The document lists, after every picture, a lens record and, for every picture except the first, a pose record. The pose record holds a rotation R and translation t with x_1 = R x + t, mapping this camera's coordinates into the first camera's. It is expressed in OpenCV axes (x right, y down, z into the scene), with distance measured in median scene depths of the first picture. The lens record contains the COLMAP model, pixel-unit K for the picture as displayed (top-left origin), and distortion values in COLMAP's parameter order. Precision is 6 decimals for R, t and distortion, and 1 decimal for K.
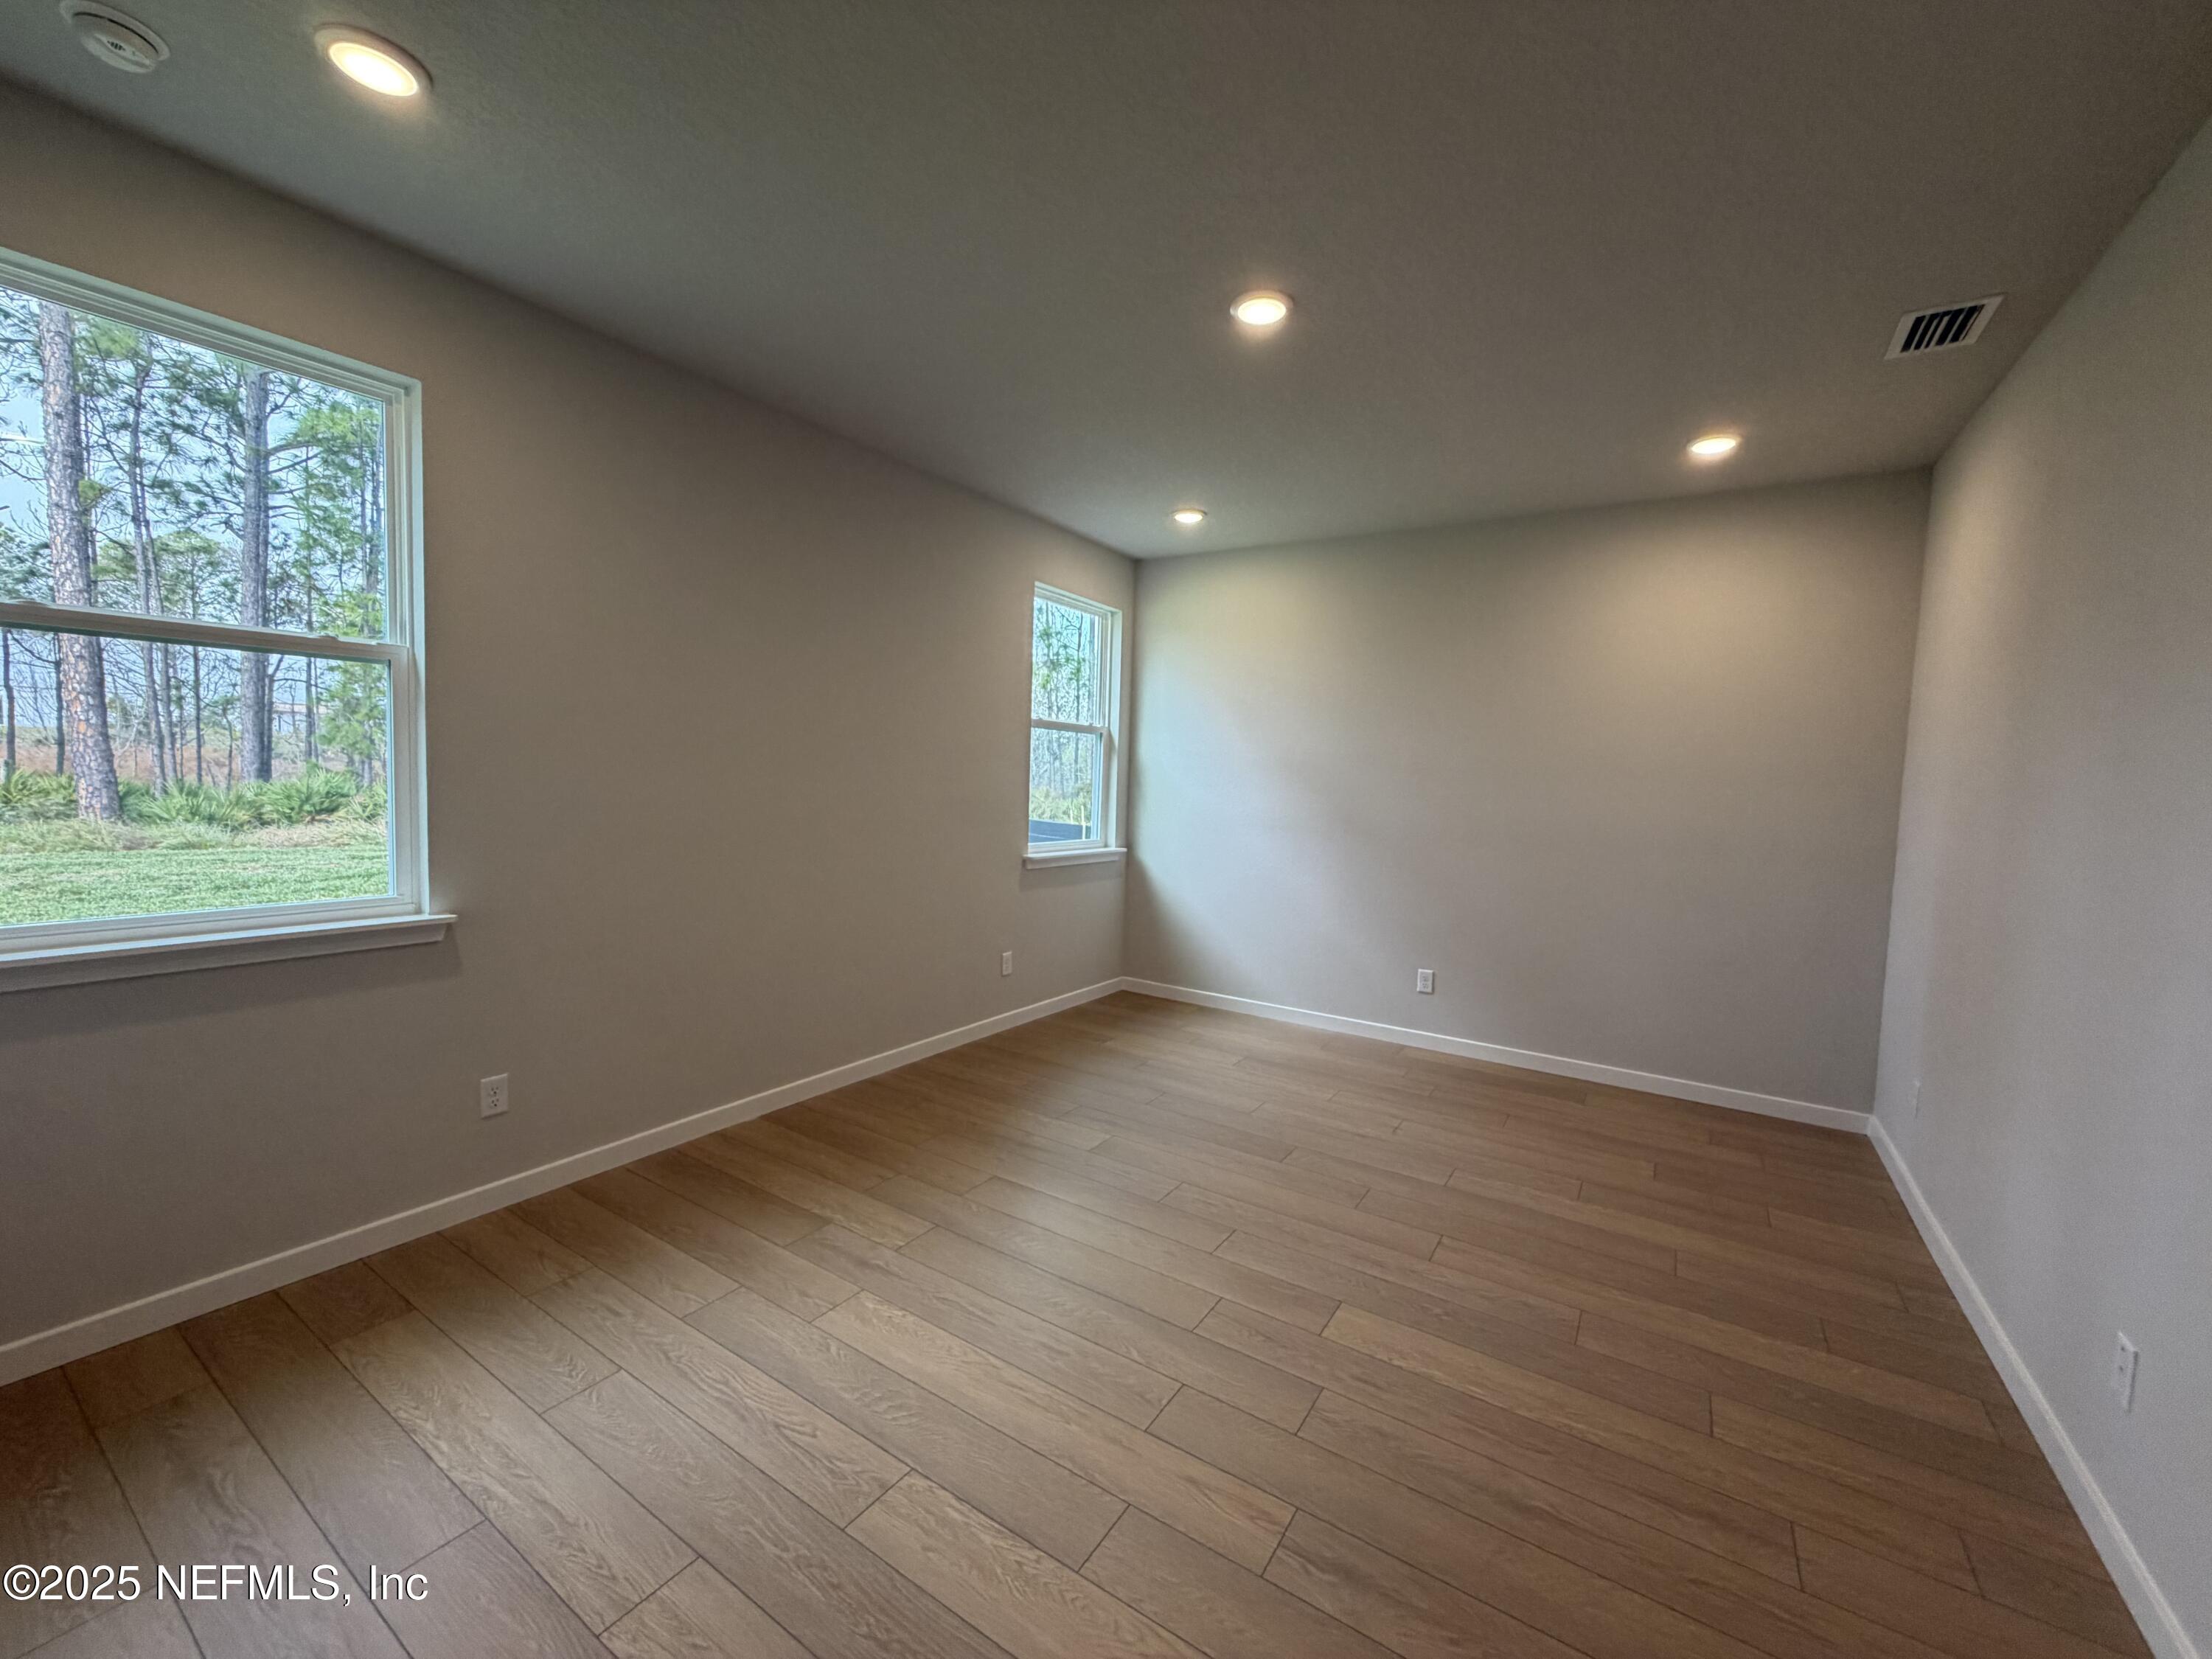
lens RADIAL K [[883.3, 0, 1097.9], [0, 883.3, 826.8], [0, 0, 1]] dist [0.000237, -0.000106]
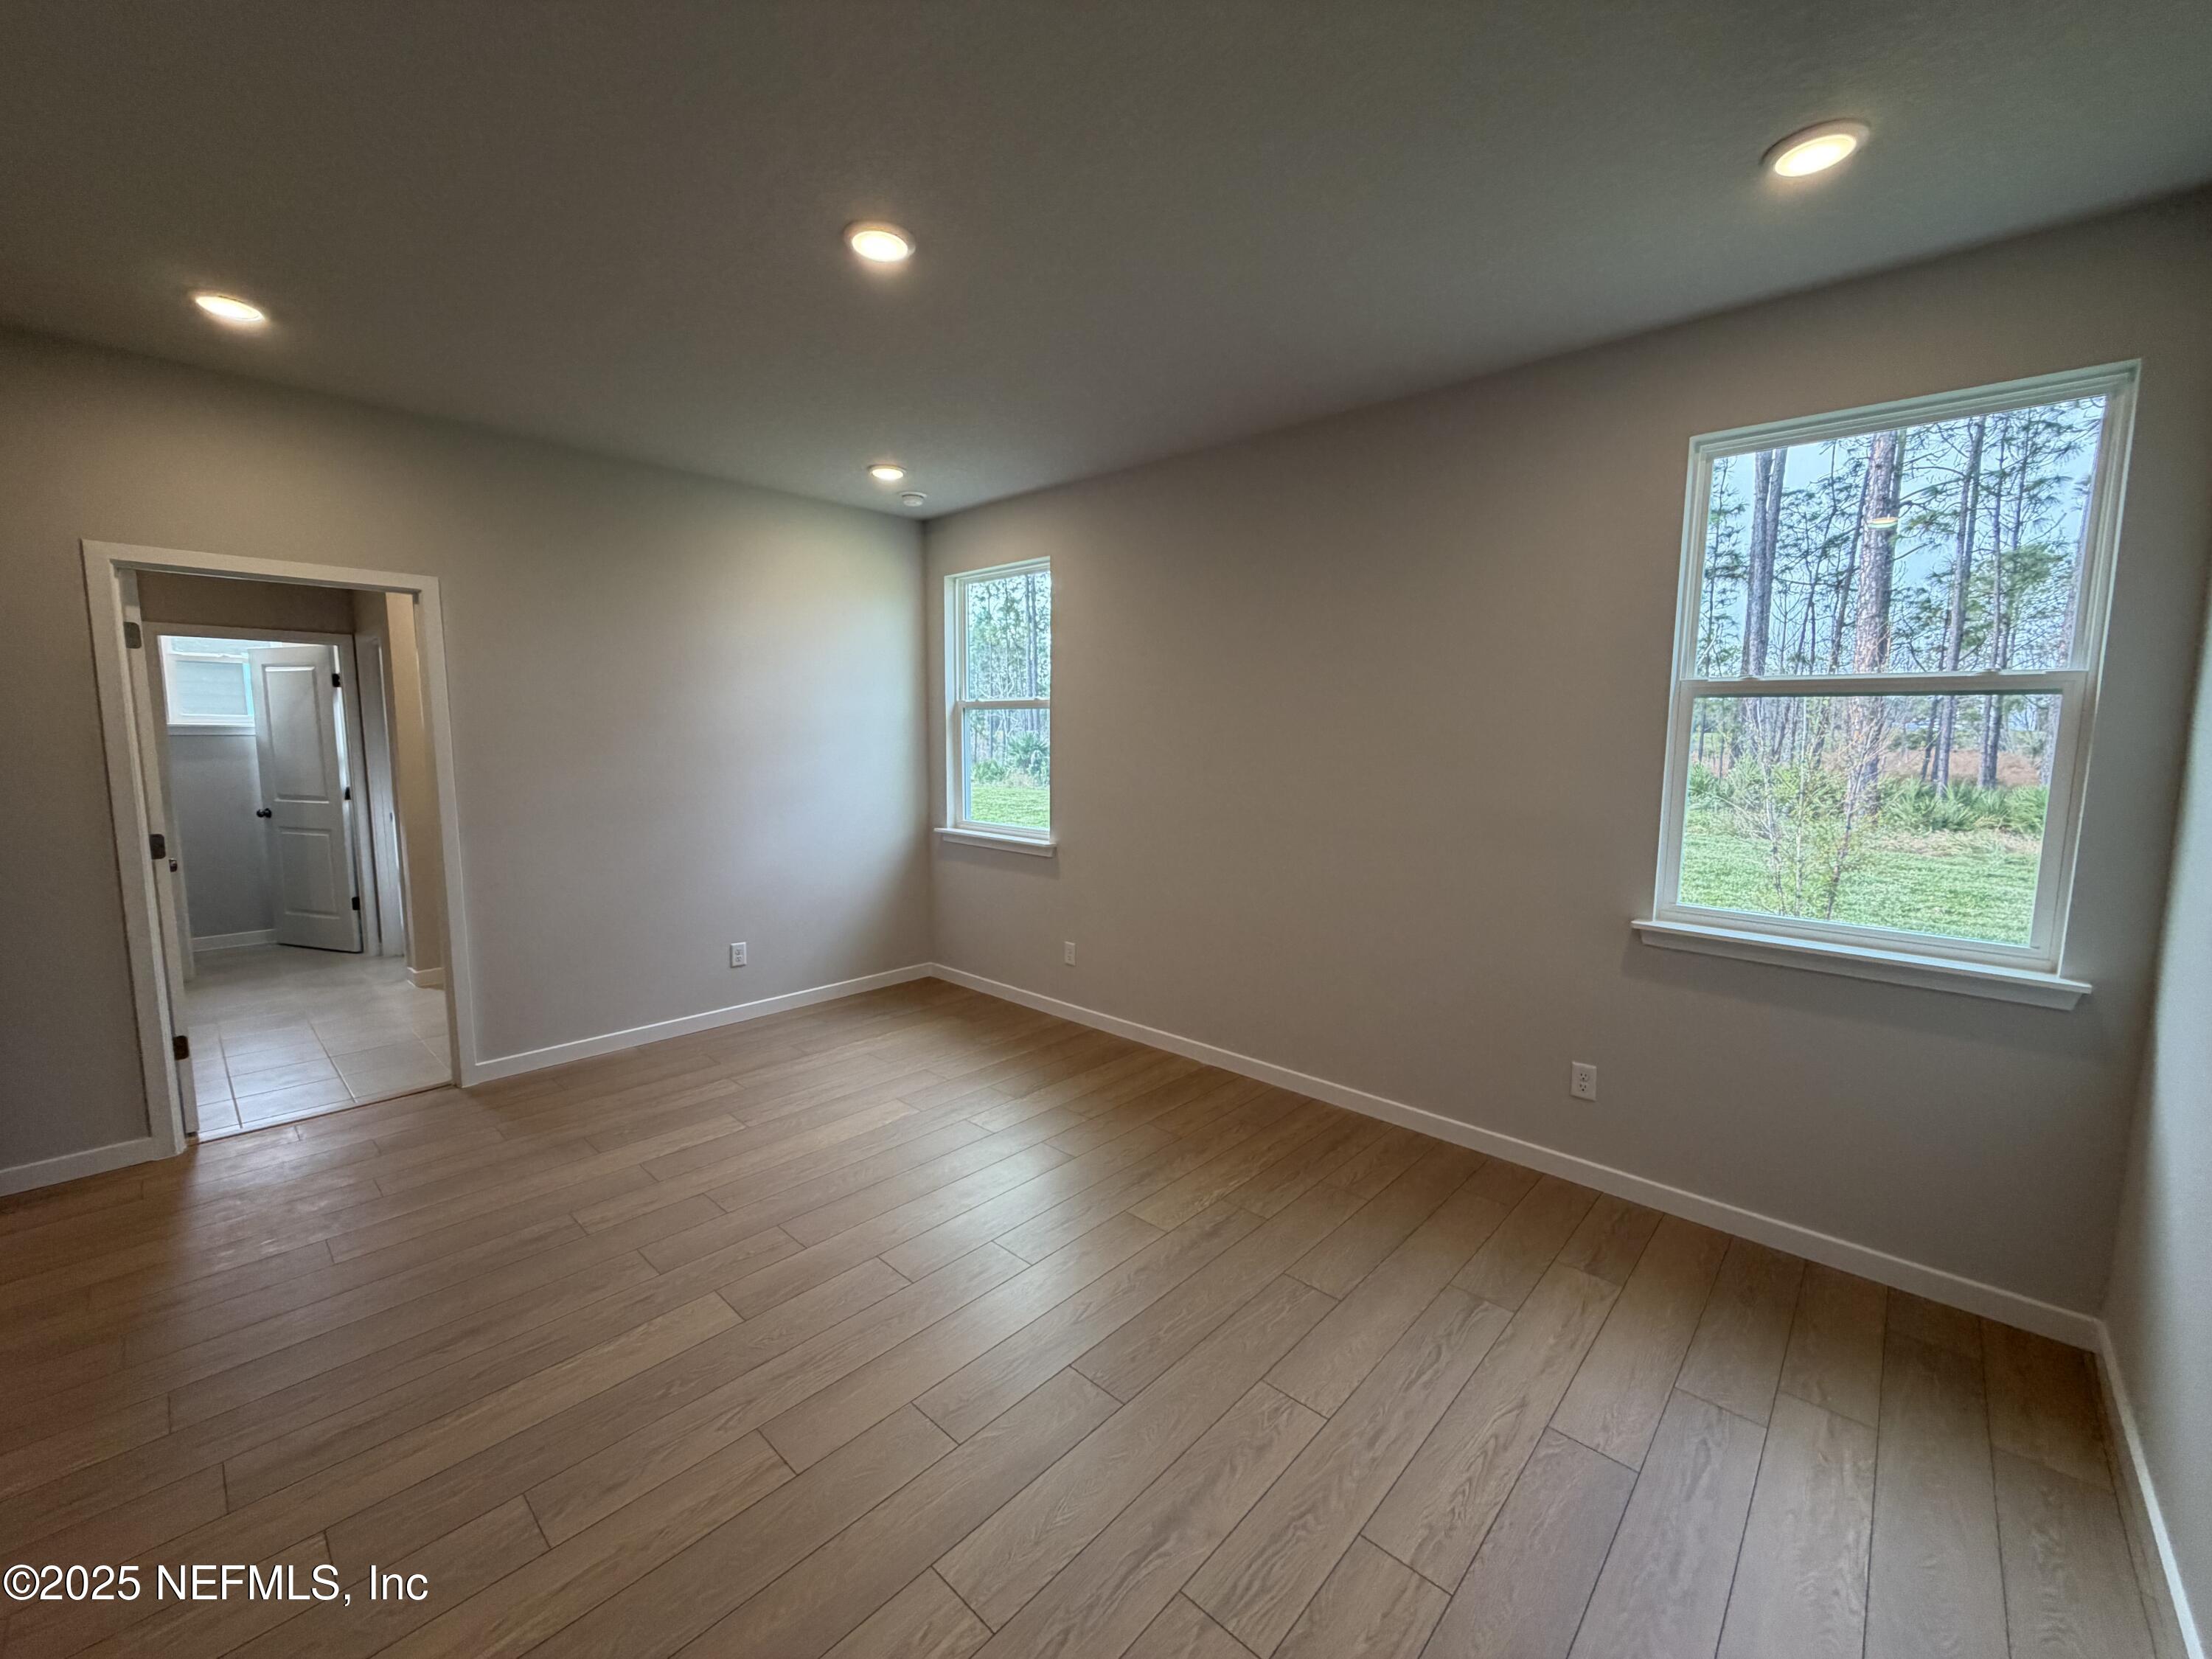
lens RADIAL K [[883.3, 0, 1084.7], [0, 883.3, 838.0], [0, 0, 1]] dist [0.000237, -0.000106]
pose [[-0.177265, 0.079471, -0.980949, 0.751422], [-0.076014, 0.992651, 0.094155, -0.062631], [0.981223, 0.091256, -0.169921, 1.005419]]
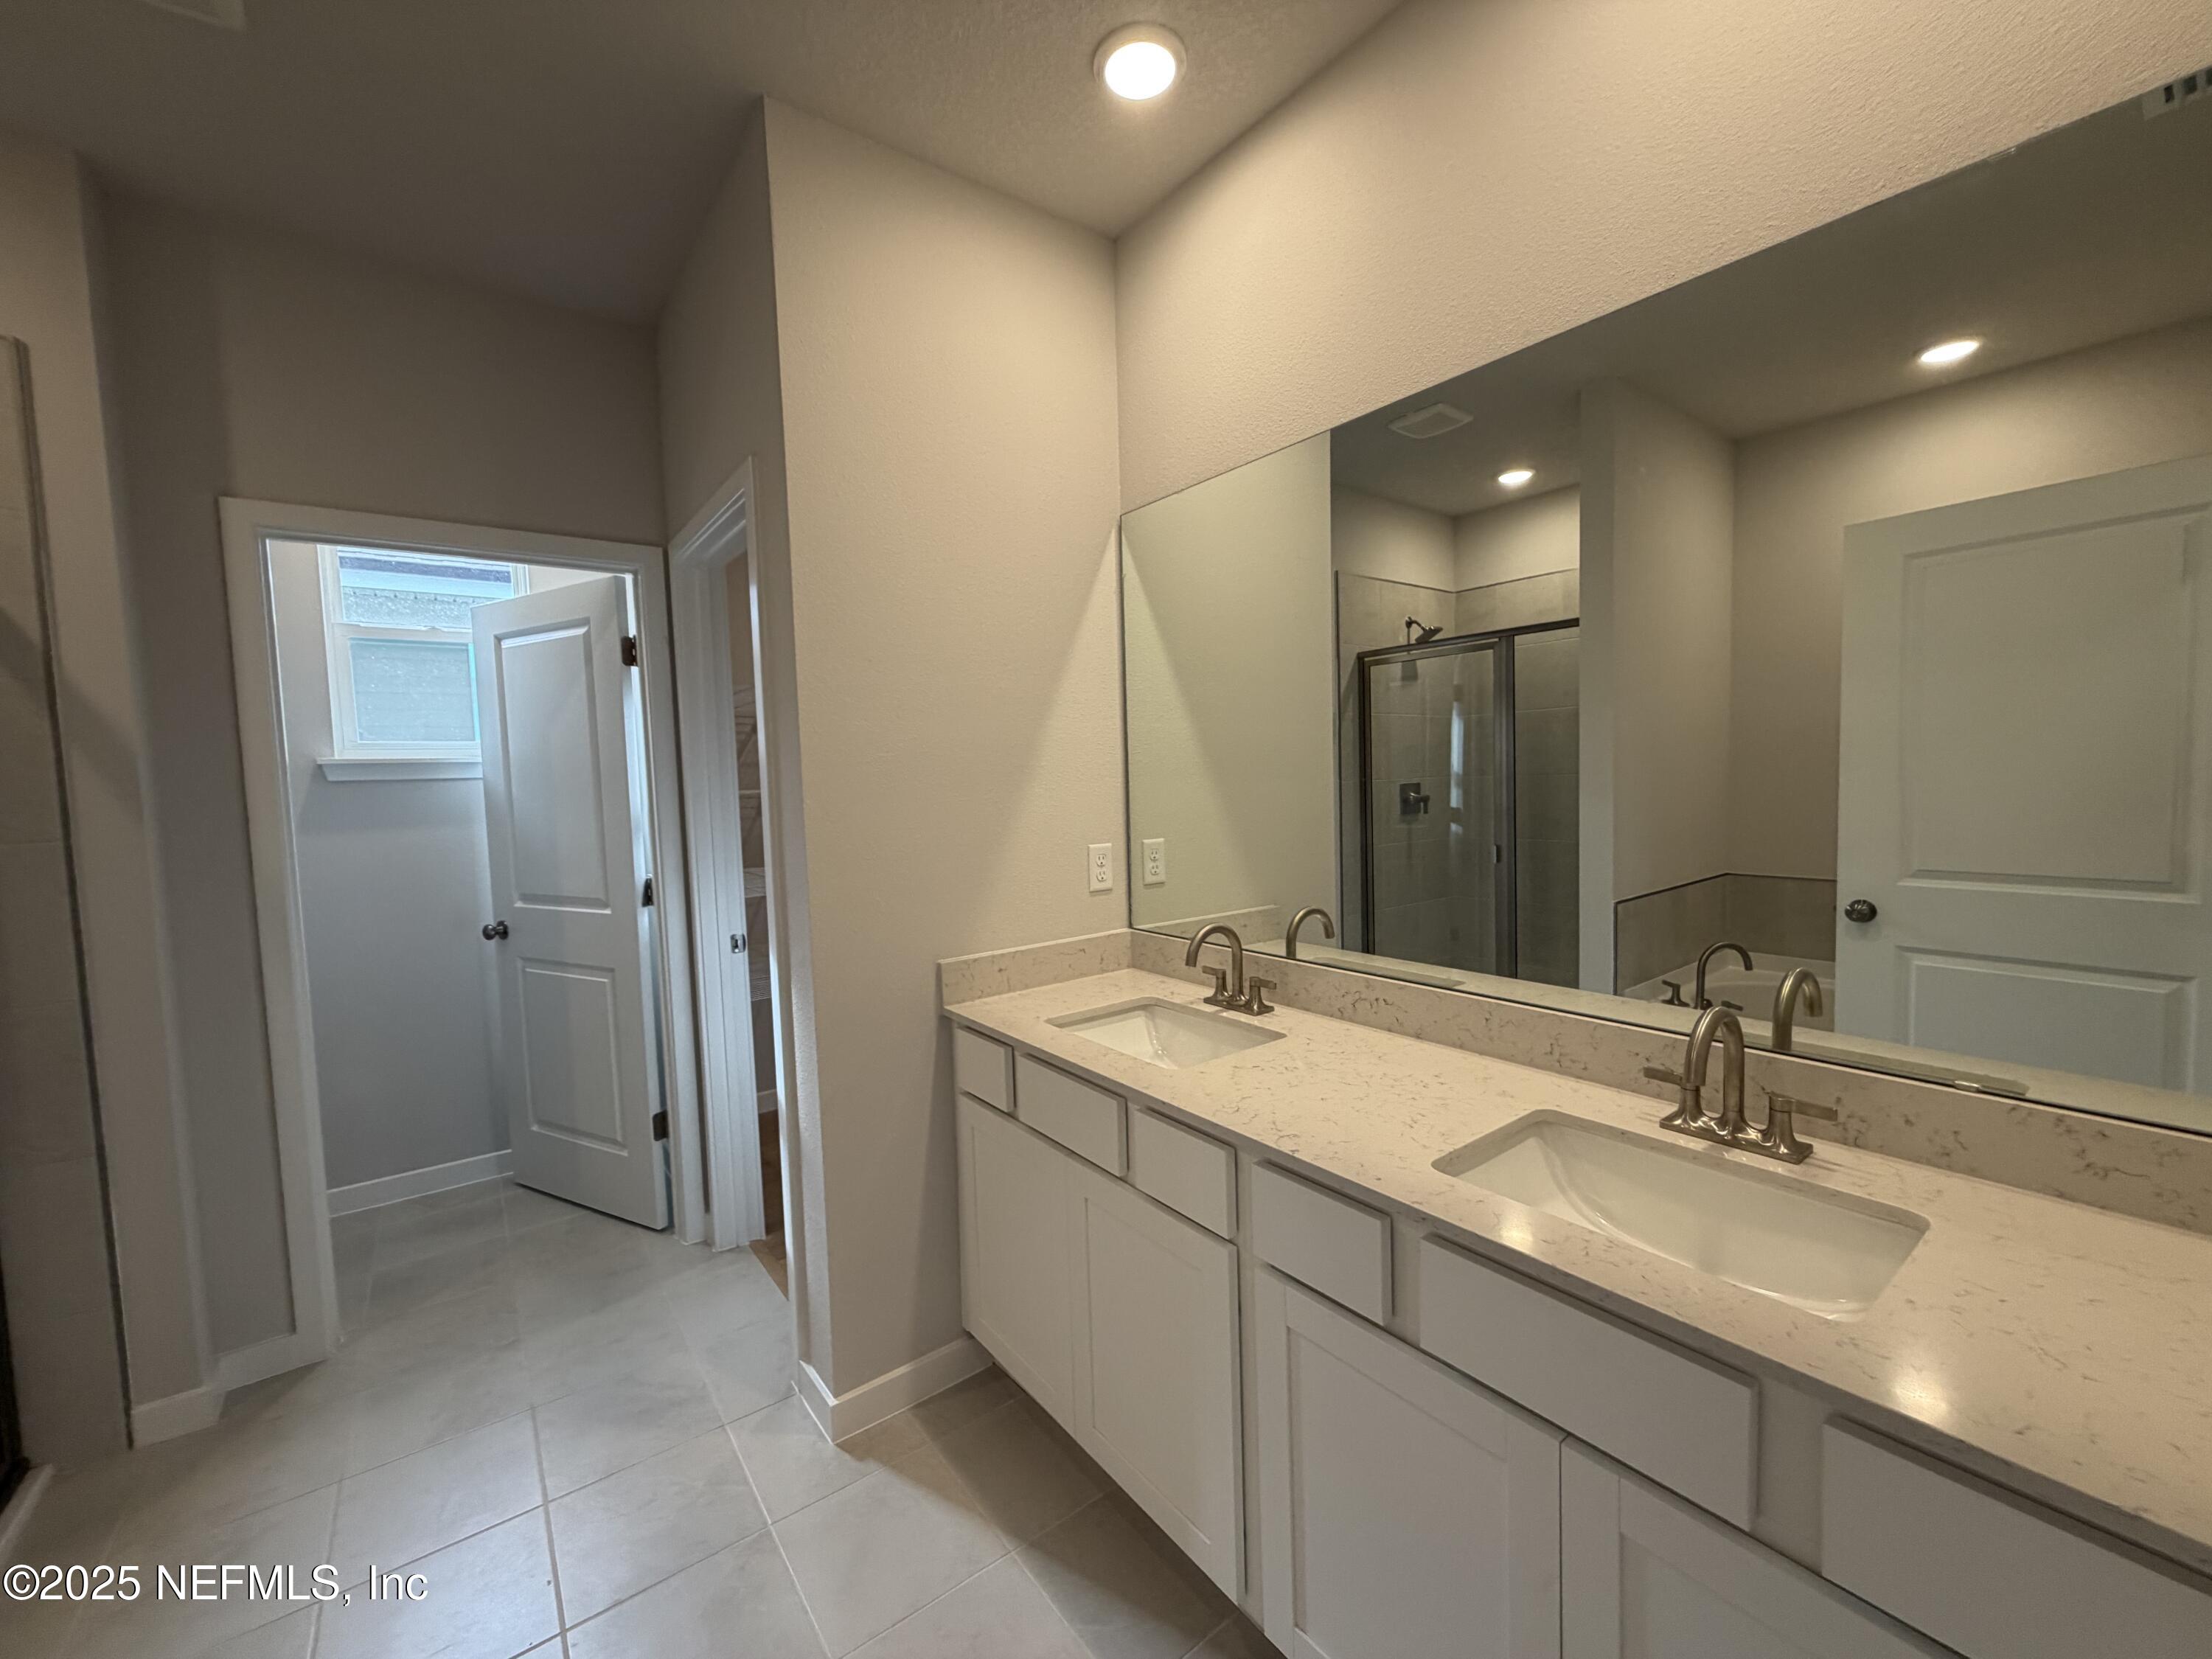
lens RADIAL K [[883.3, 0, 1096.1], [0, 883.3, 825.5], [0, 0, 1]] dist [0.000237, -0.000106]
pose [[-0.348625, 0.035576, -0.936587, 0.561783], [-0.037332, 0.997959, 0.051803, -0.047213], [0.936519, 0.053024, -0.346585, 0.765736]]
